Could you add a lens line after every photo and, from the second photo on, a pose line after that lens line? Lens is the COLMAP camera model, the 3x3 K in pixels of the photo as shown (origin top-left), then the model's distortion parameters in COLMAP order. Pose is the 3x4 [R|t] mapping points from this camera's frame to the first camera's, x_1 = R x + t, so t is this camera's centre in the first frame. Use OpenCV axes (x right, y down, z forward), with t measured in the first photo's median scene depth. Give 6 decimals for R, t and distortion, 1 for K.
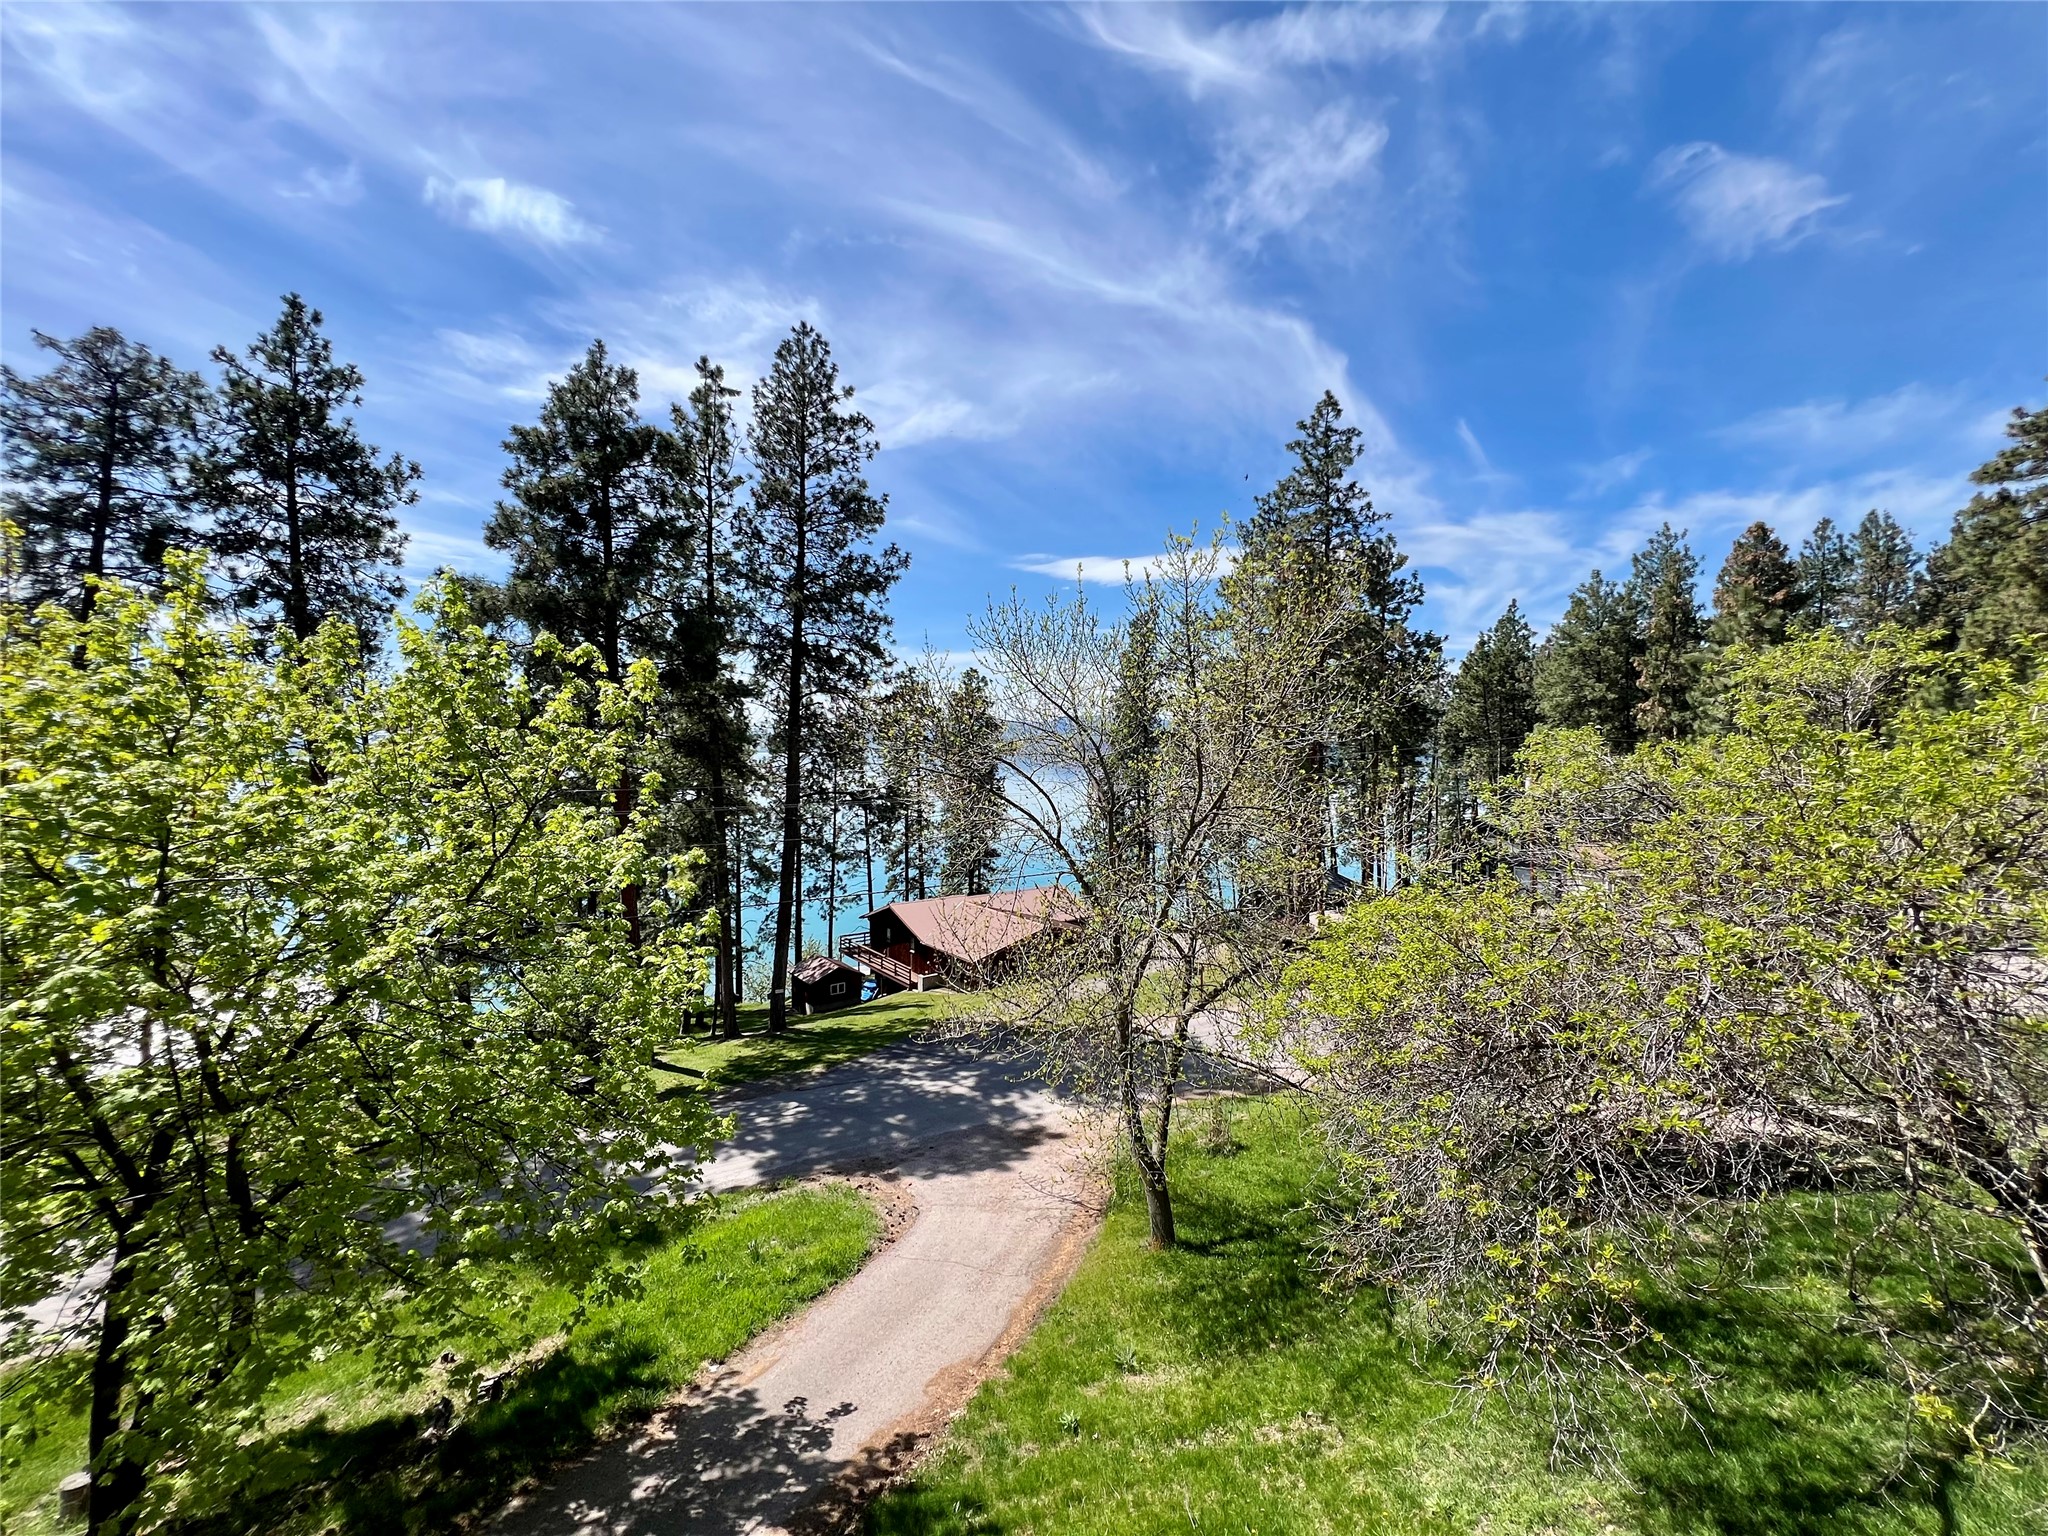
lens RADIAL K [[815.3, 0, 1024.0], [0, 815.3, 768.0], [0, 0, 1]] dist [-0.001770, -0.000079]
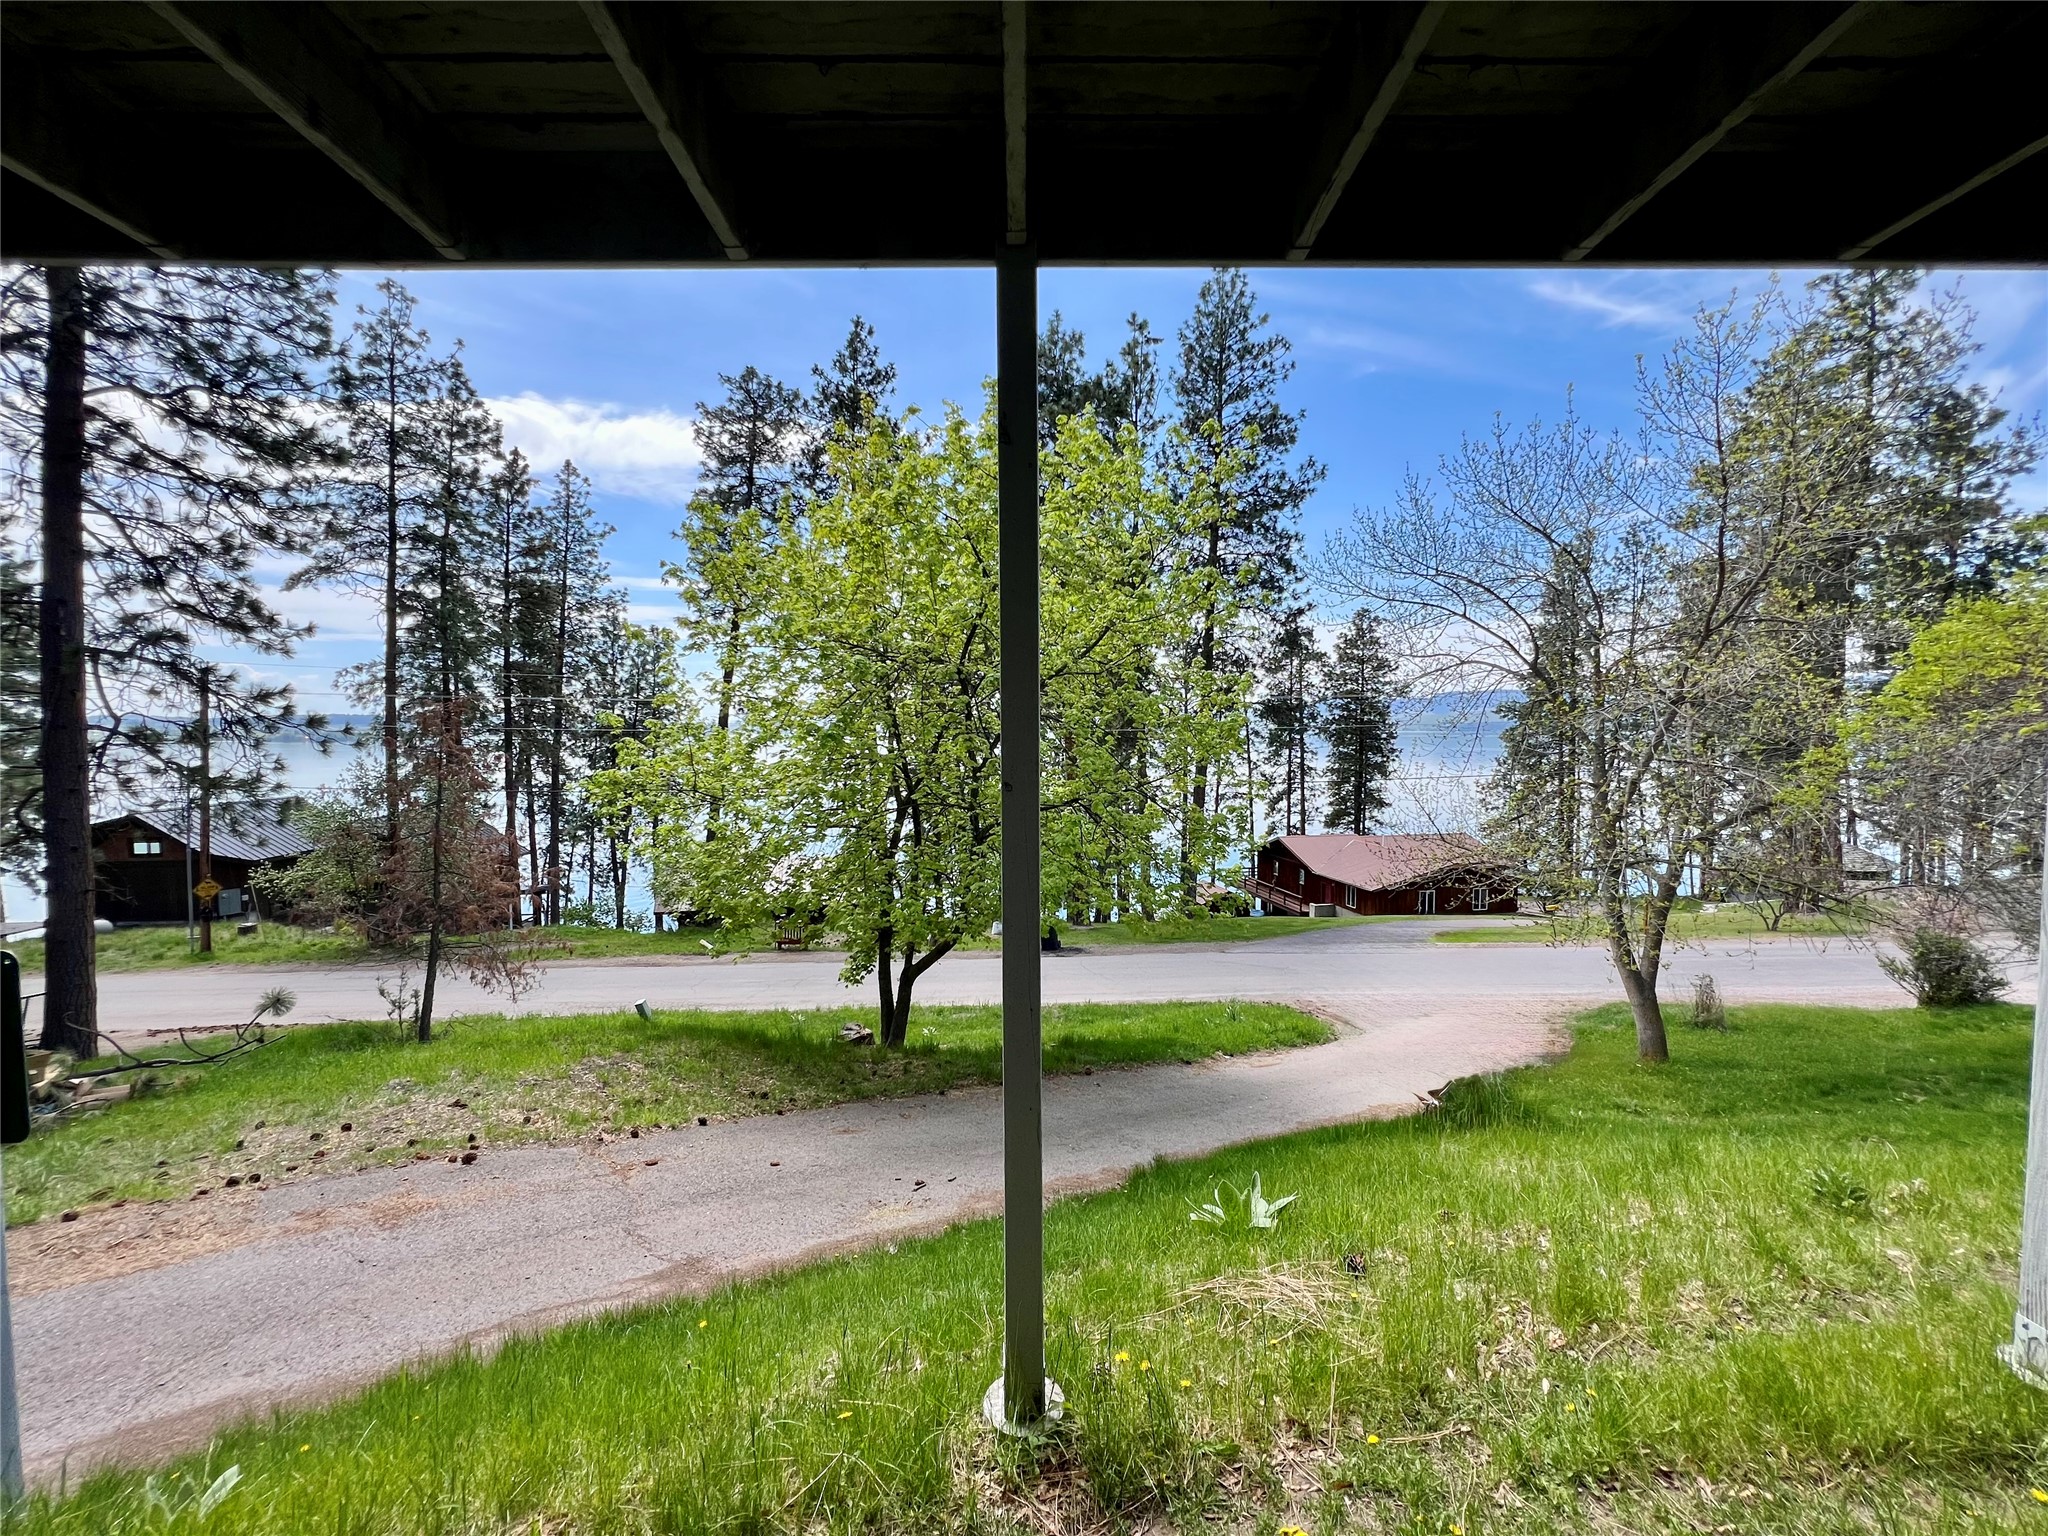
lens RADIAL K [[815.3, 0, 1024.0], [0, 815.3, 768.0], [0, 0, 1]] dist [-0.001770, -0.000079]
pose [[0.909872, 0.019294, -0.414440, -0.053467], [-0.009197, 0.999611, 0.026345, 0.090877], [0.414787, -0.020159, 0.909695, -0.090737]]
